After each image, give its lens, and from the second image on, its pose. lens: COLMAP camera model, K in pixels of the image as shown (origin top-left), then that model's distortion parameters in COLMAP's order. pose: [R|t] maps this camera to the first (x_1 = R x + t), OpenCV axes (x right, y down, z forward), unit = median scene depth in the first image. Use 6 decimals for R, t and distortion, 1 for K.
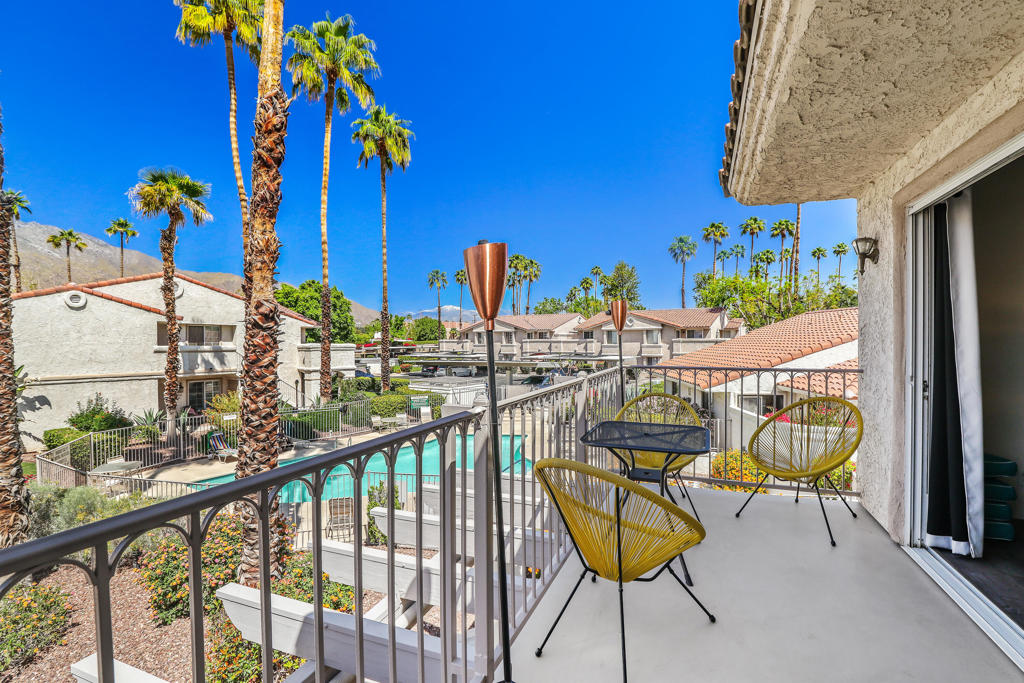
lens RADIAL K [[470.5, 0, 515.5], [0, 470.5, 344.5], [0, 0, 1]] dist [-0.032597, 0.007423]
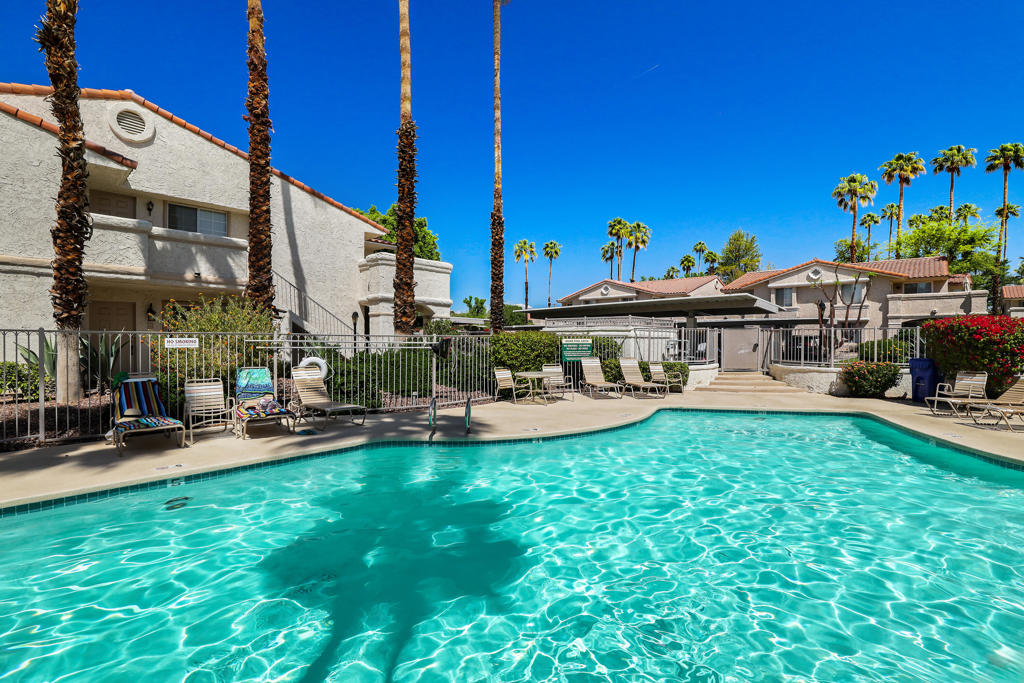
lens RADIAL K [[470.5, 0, 509.7], [0, 470.5, 343.3], [0, 0, 1]] dist [-0.032597, 0.007423]
pose [[0.987127, 0.004262, -0.159884, -0.189611], [-0.004191, 0.999991, 0.000778, 0.112477], [0.159886, -0.000098, 0.987136, 0.462605]]
